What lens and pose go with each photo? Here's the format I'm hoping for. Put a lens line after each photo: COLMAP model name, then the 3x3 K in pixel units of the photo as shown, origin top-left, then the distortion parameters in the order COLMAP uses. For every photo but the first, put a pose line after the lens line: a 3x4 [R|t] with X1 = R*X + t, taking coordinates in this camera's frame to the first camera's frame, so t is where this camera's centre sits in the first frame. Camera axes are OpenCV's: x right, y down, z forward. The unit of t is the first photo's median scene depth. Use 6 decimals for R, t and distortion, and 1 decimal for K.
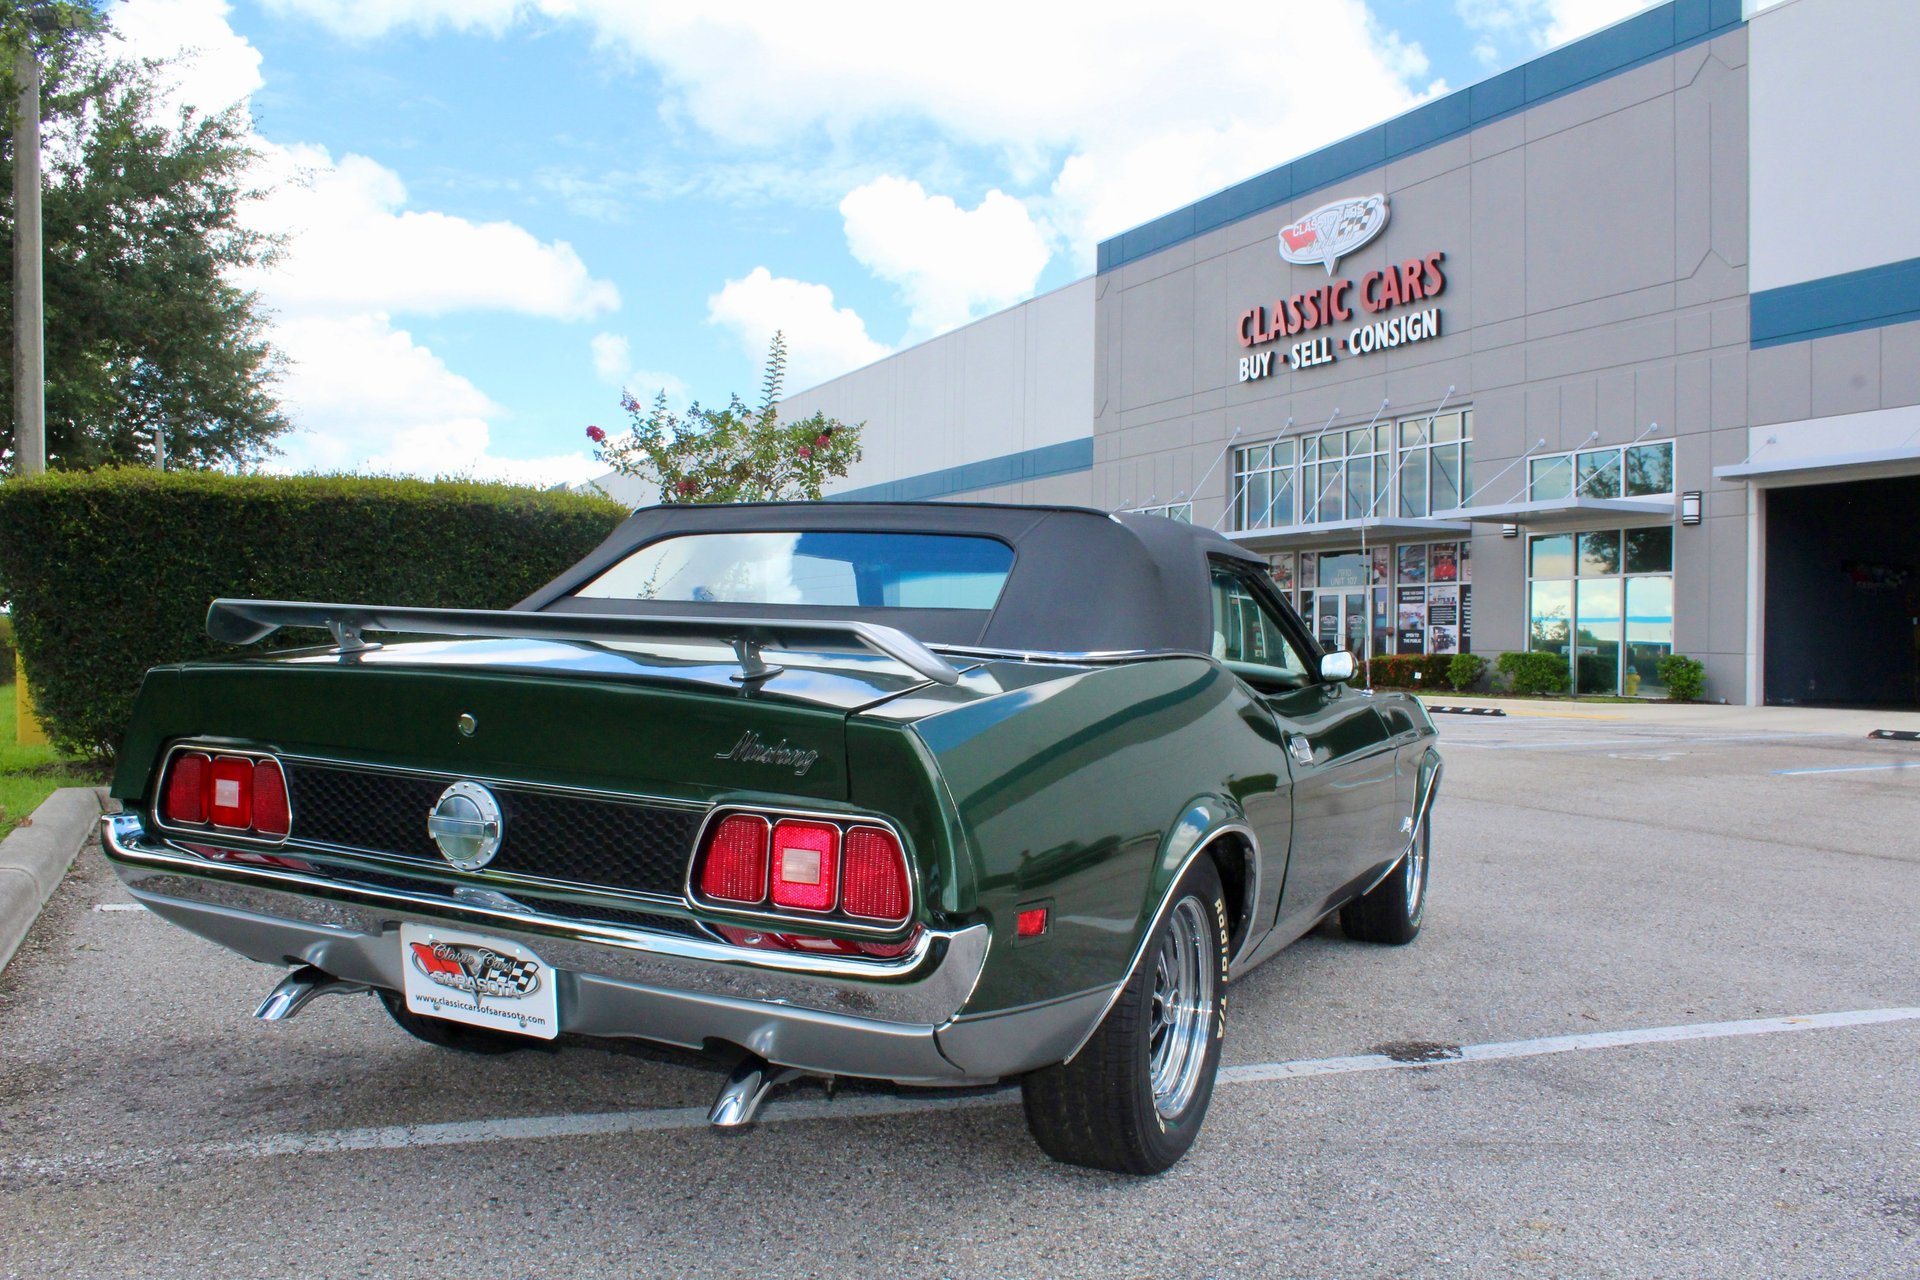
lens RADIAL K [[1603.7, 0, 960.0], [0, 1603.7, 640.0], [0, 0, 1]] dist [-0.174217, 0.159344]
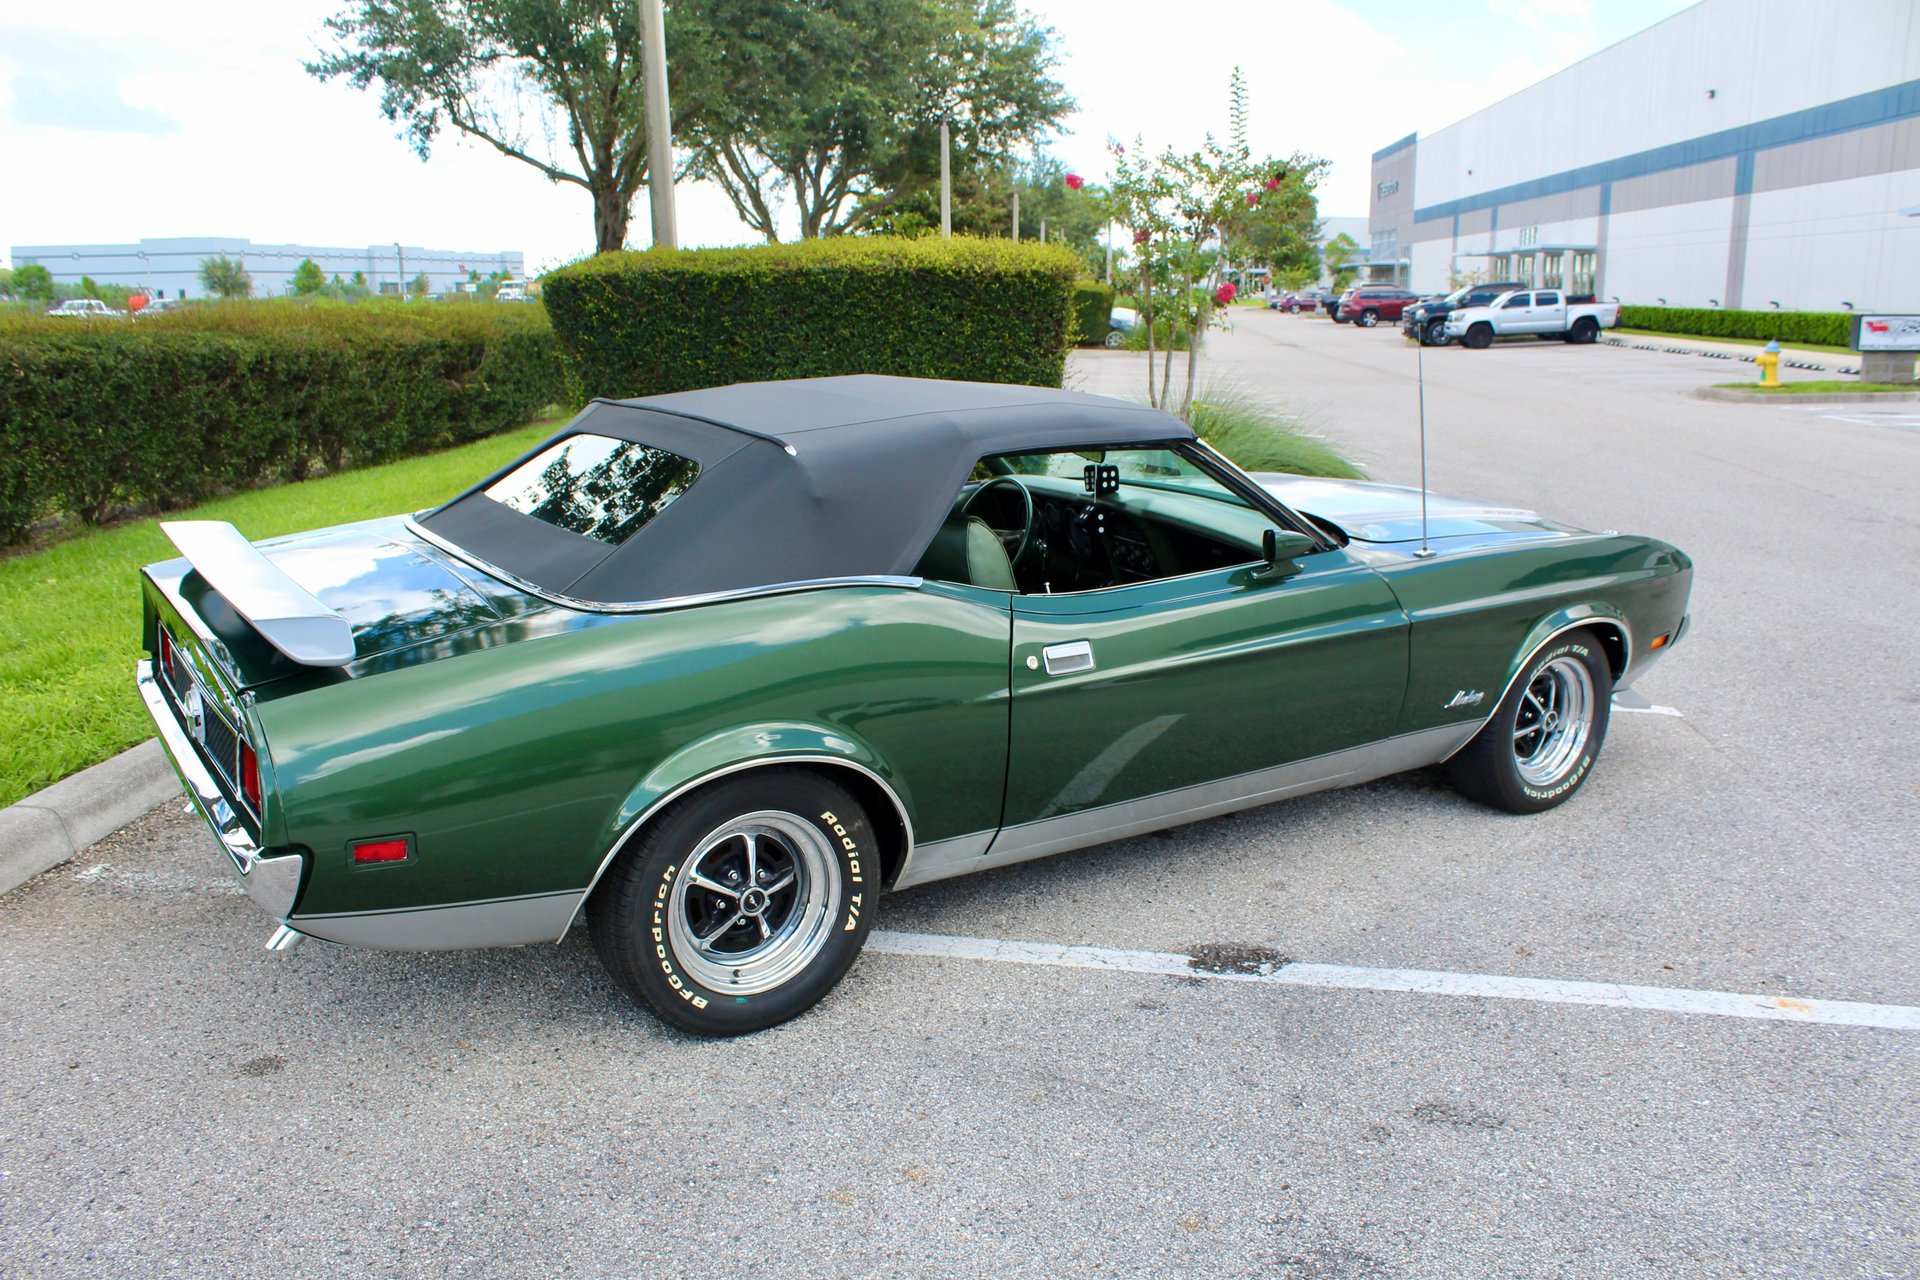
lens RADIAL K [[1609.3, 0, 955.9], [0, 1609.3, 645.1], [0, 0, 1]] dist [-0.170588, 0.153106]
pose [[0.855084, 0.096356, -0.509457, 0.303926], [0.018922, 0.976126, 0.216379, -0.072109], [0.518144, -0.194662, 0.832847, 0.055036]]
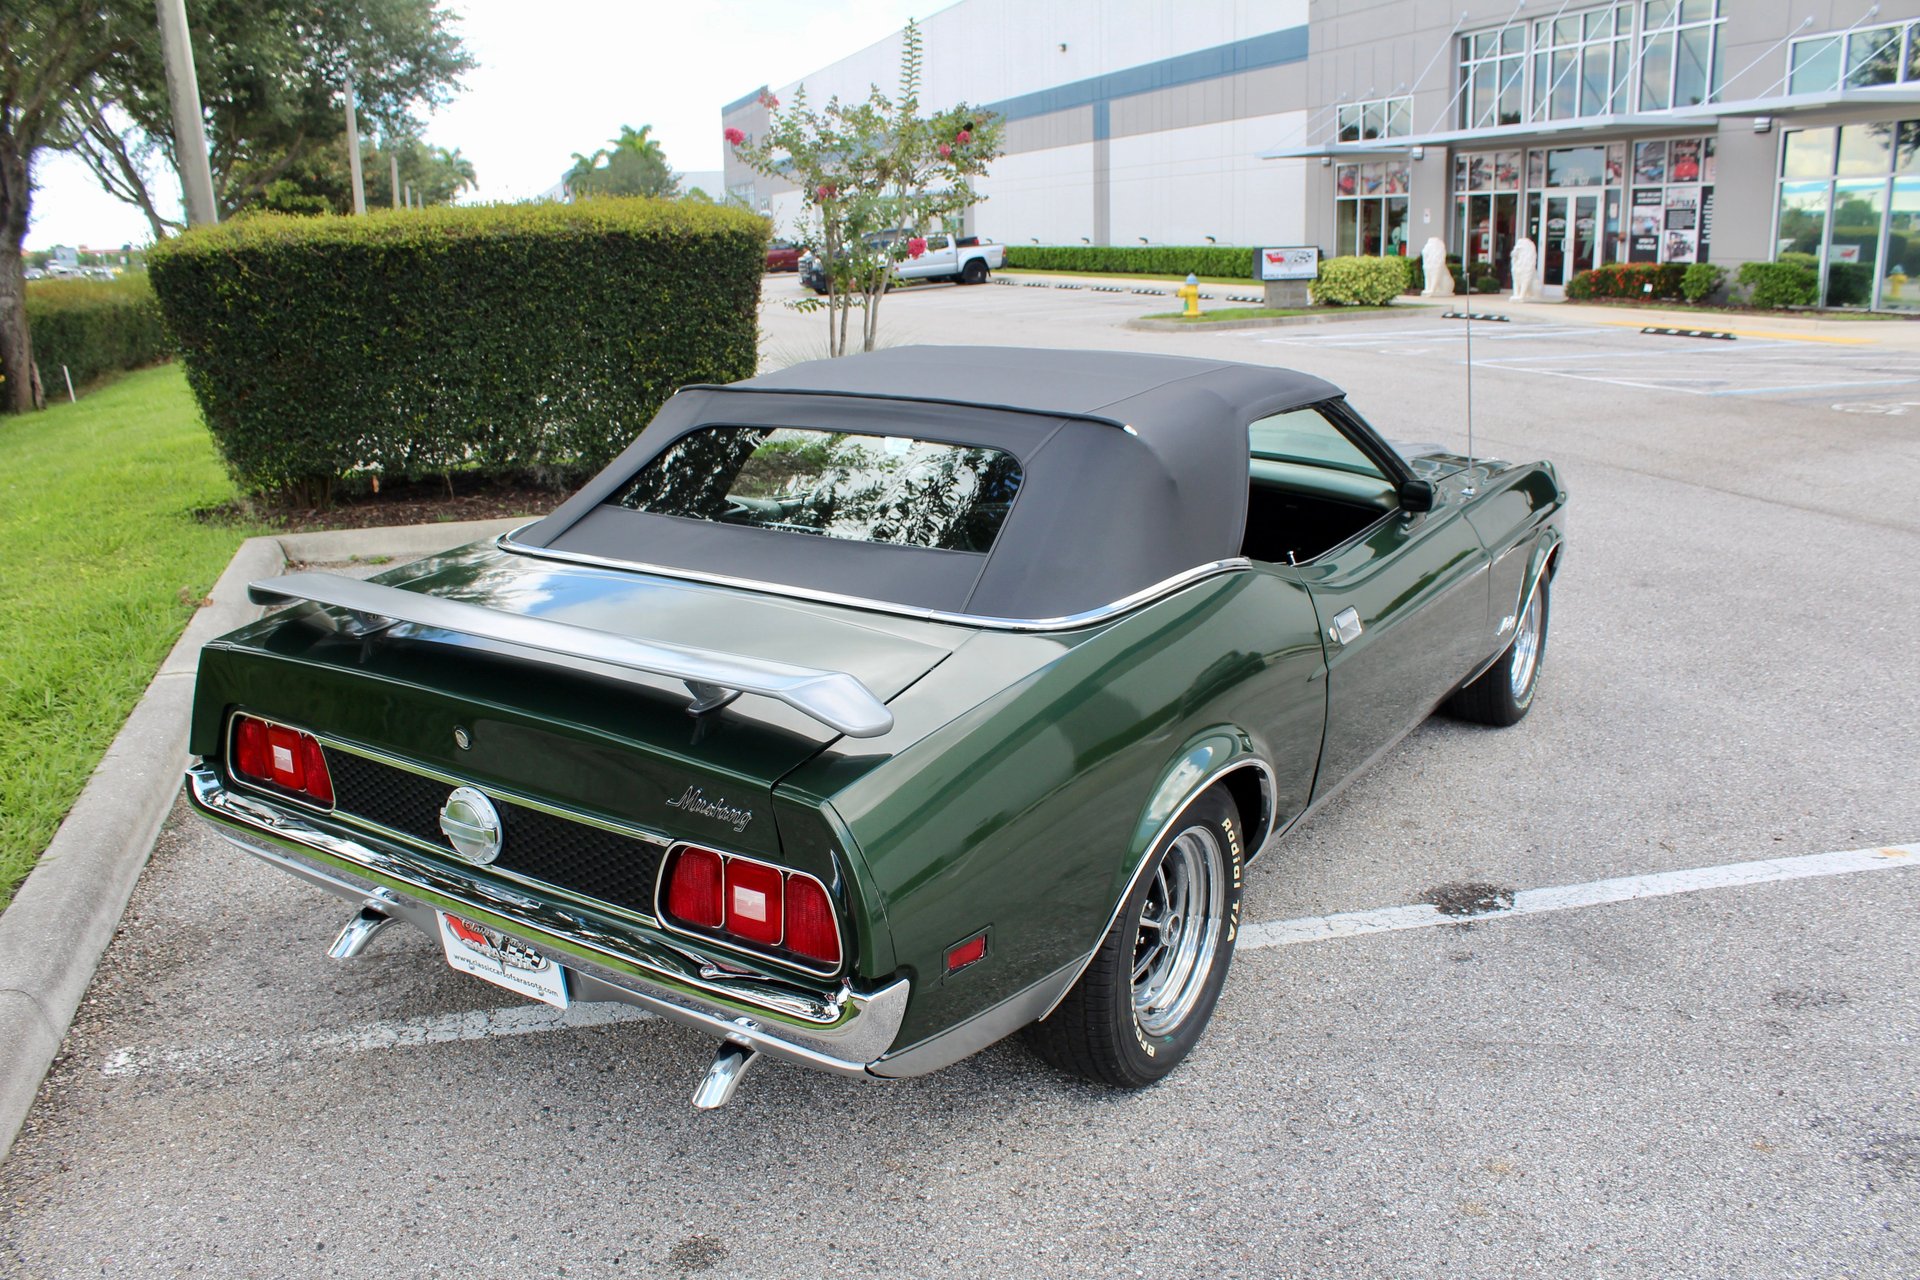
lens RADIAL K [[1609.3, 0, 955.9], [0, 1609.3, 645.1], [0, 0, 1]] dist [-0.170588, 0.153106]
pose [[0.989584, -0.001839, -0.143947, 0.053106], [0.038626, 0.966646, 0.253186, -0.080775], [0.138680, -0.256109, 0.956648, 0.009002]]
